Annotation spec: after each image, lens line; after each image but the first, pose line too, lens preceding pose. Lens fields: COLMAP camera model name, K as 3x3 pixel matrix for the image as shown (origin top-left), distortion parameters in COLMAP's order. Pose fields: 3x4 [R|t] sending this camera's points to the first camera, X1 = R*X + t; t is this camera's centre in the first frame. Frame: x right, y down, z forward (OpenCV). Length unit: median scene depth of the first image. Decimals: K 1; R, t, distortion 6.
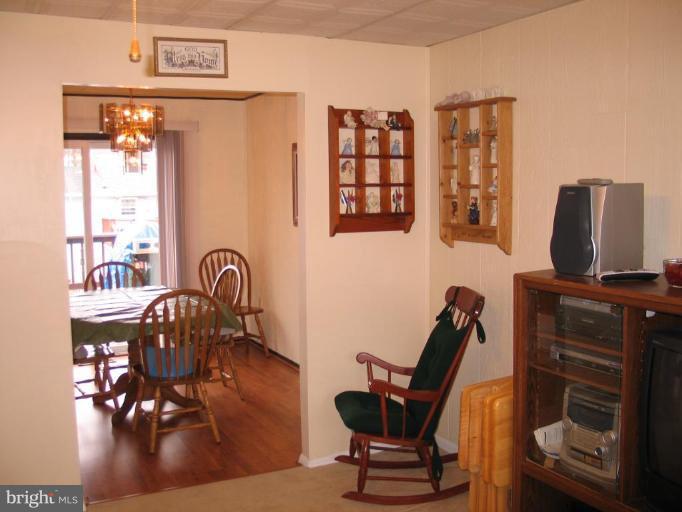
lens RADIAL K [[712.3, 0, 332.5], [0, 712.3, 253.5], [0, 0, 1]] dist [-0.188938, 0.258865]
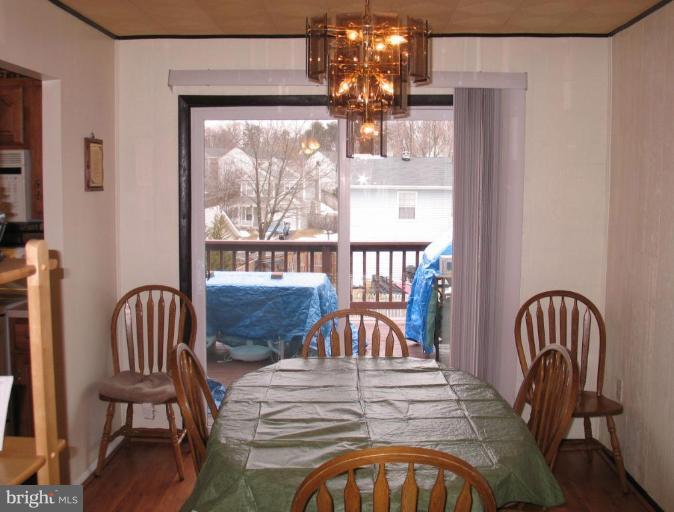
lens RADIAL K [[746.5, 0, 337.0], [0, 746.5, 256.0], [0, 0, 1]] dist [-0.005203, -0.415222]
pose [[0.883564, 0.052143, -0.465399, -0.034979], [-0.048695, 0.998625, 0.019437, -0.038966], [0.465772, 0.005489, 0.884888, 0.386461]]
